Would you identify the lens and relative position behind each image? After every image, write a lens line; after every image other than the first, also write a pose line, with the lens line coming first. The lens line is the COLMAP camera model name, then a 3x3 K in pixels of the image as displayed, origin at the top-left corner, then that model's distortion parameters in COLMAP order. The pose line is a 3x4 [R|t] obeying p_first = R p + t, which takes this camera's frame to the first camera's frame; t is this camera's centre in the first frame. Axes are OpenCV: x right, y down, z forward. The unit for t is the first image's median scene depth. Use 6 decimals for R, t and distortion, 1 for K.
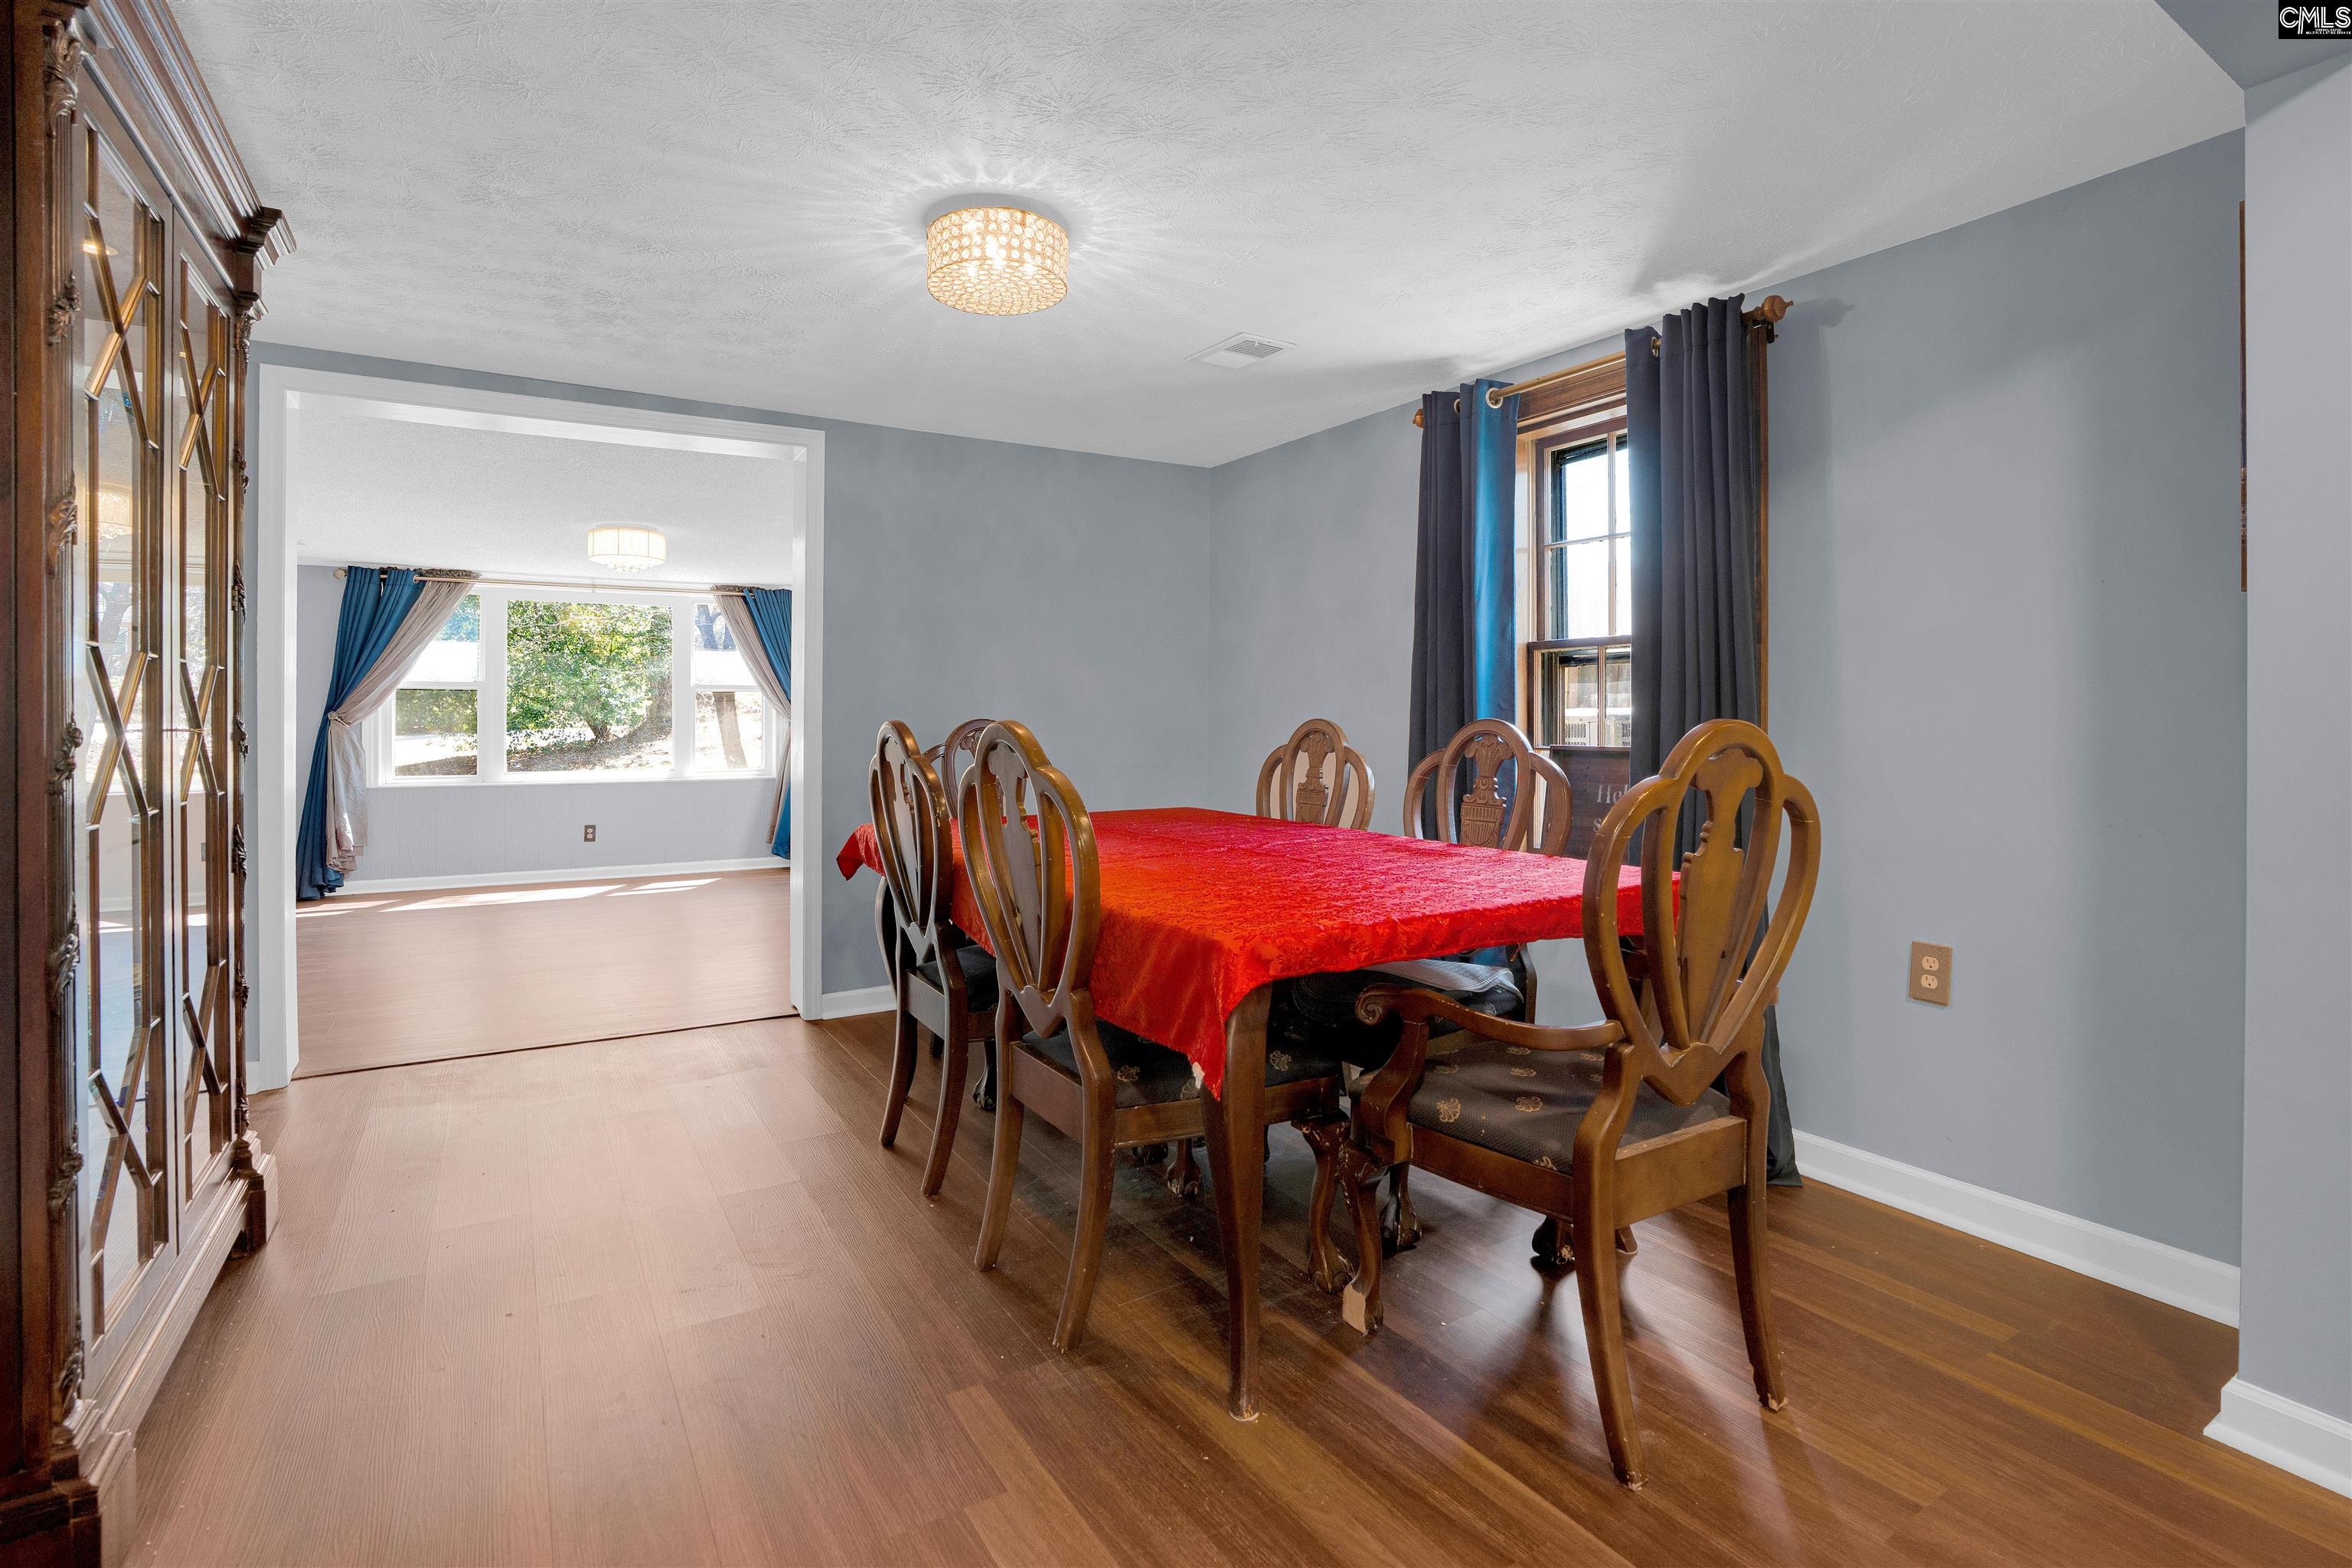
lens RADIAL K [[1150.6, 0, 1187.1], [0, 1150.6, 720.9], [0, 0, 1]] dist [-0.001577, -0.000178]
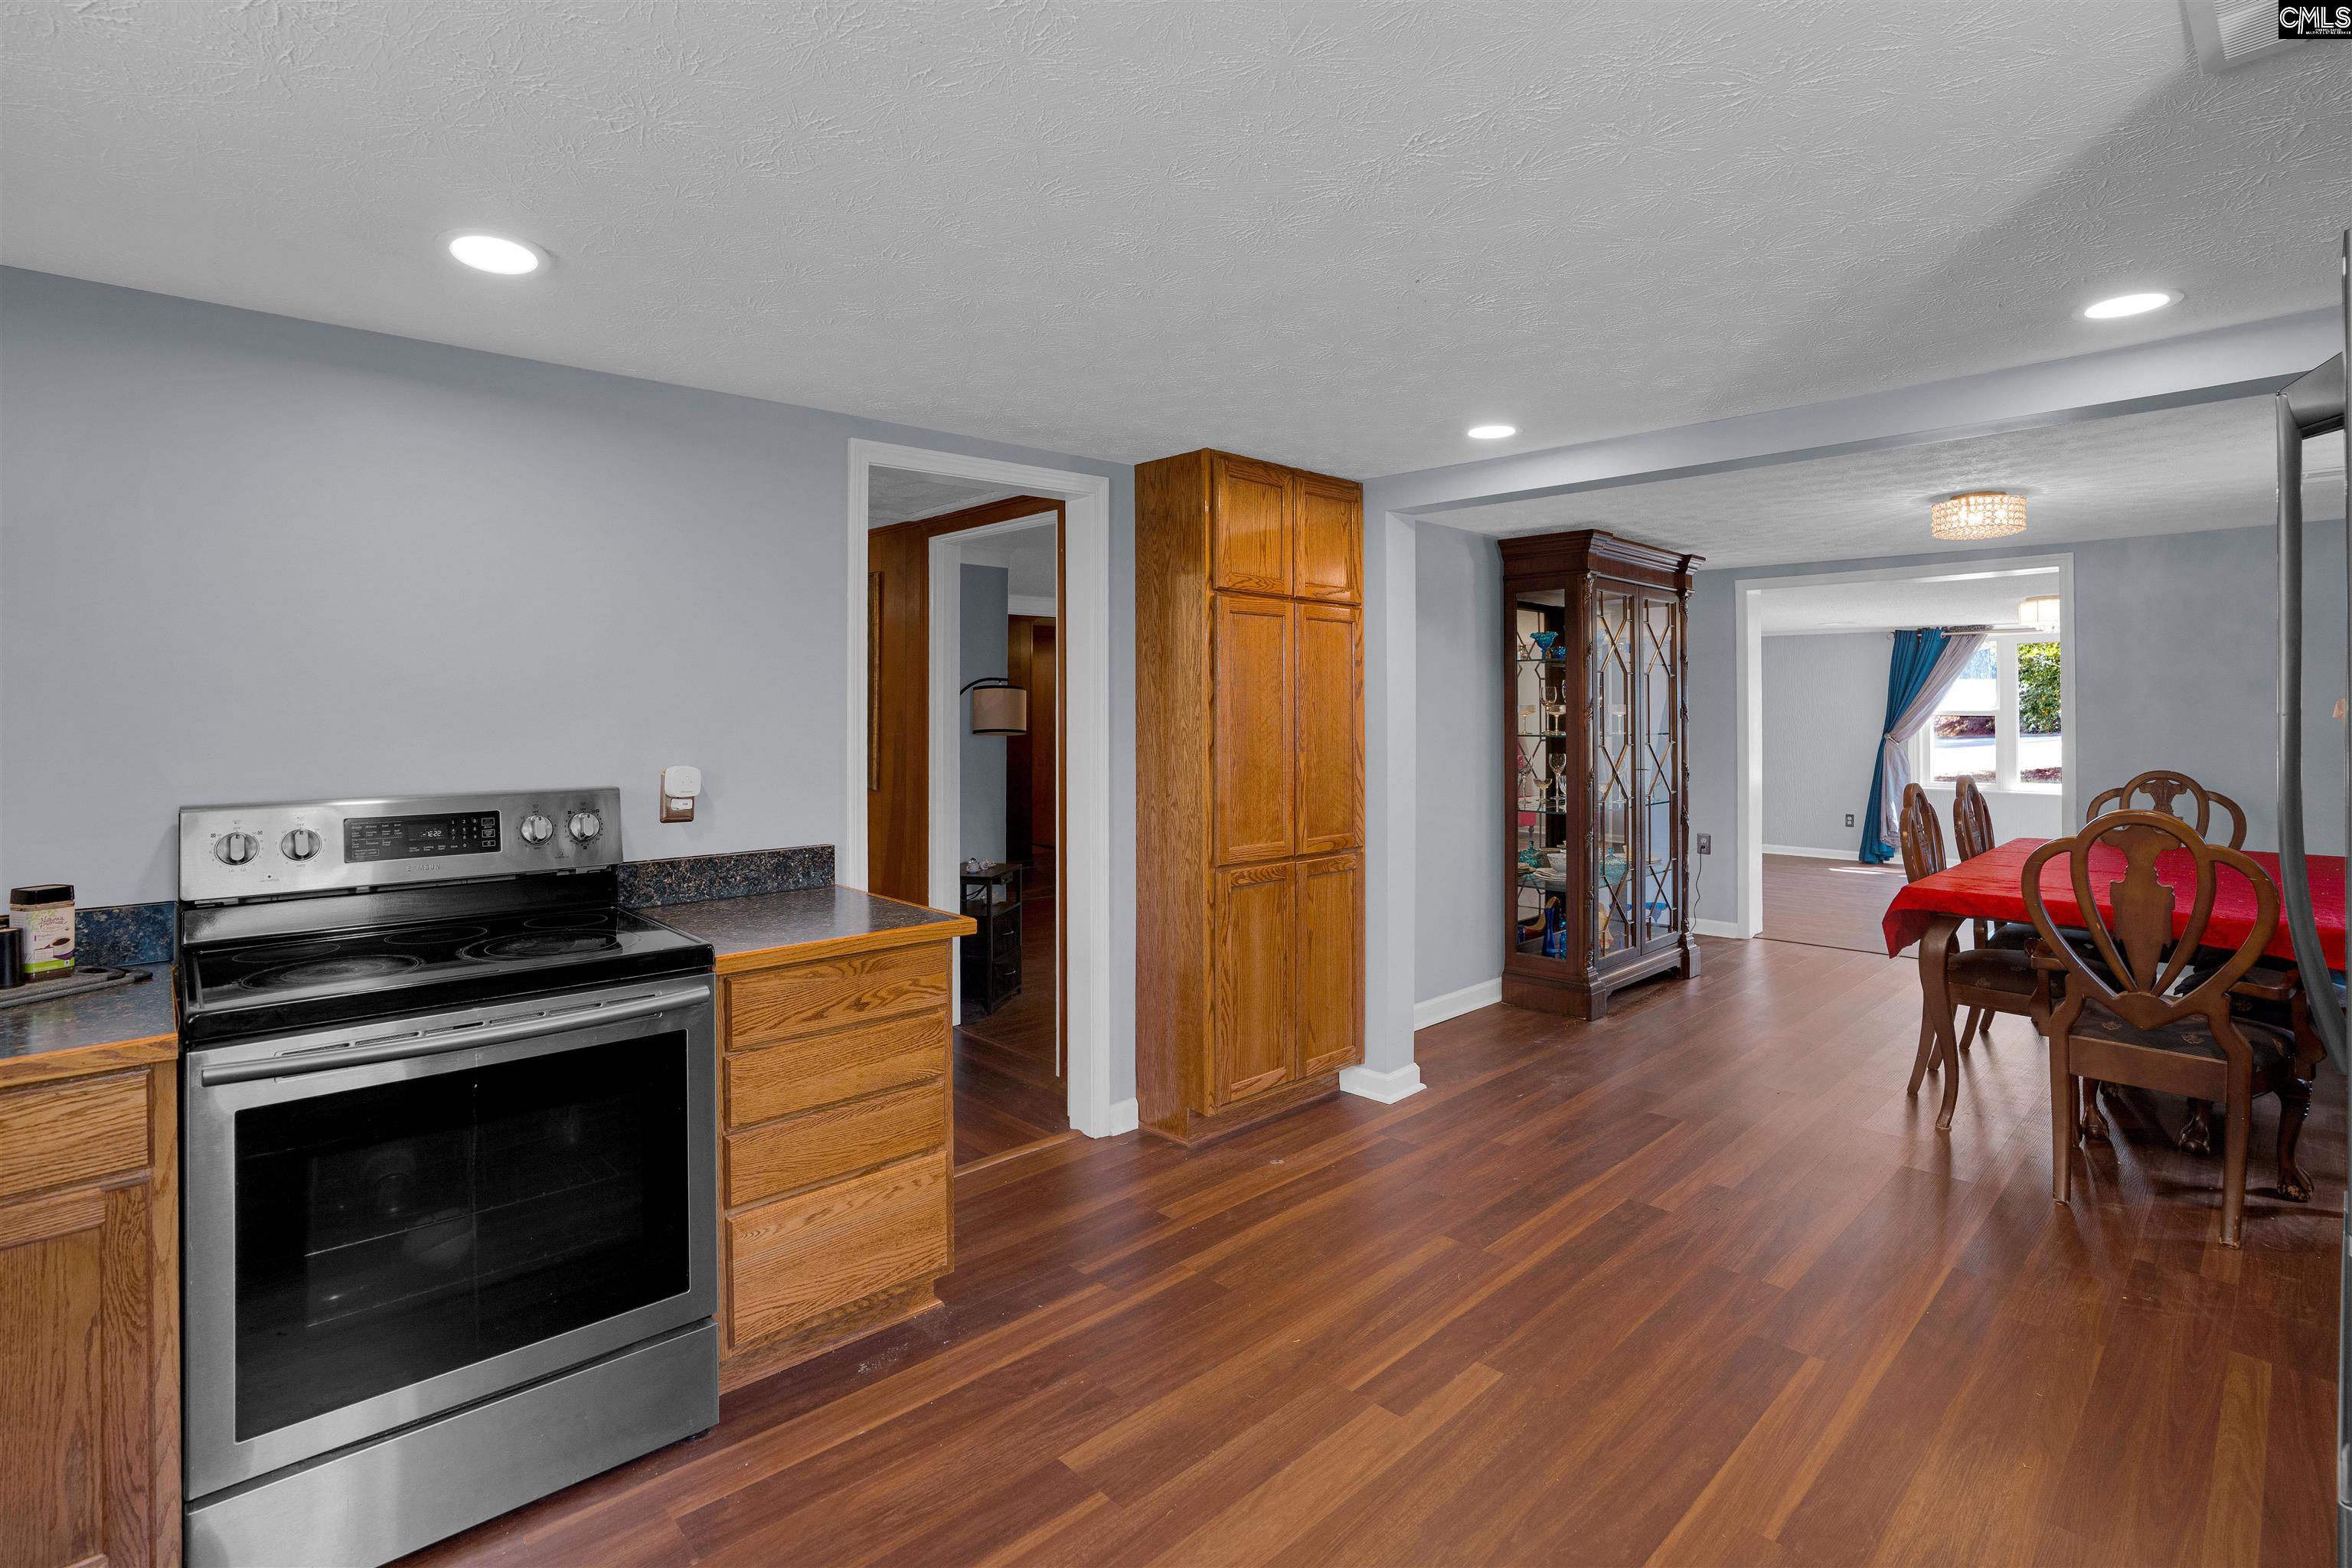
lens RADIAL K [[1150.6, 0, 1187.1], [0, 1150.6, 720.9], [0, 0, 1]] dist [-0.001577, -0.000178]
pose [[0.251477, 0.000820, -0.967863, 0.410878], [-0.003055, 0.999995, 0.000054, -0.020832], [0.967858, 0.002944, 0.251478, -0.193307]]
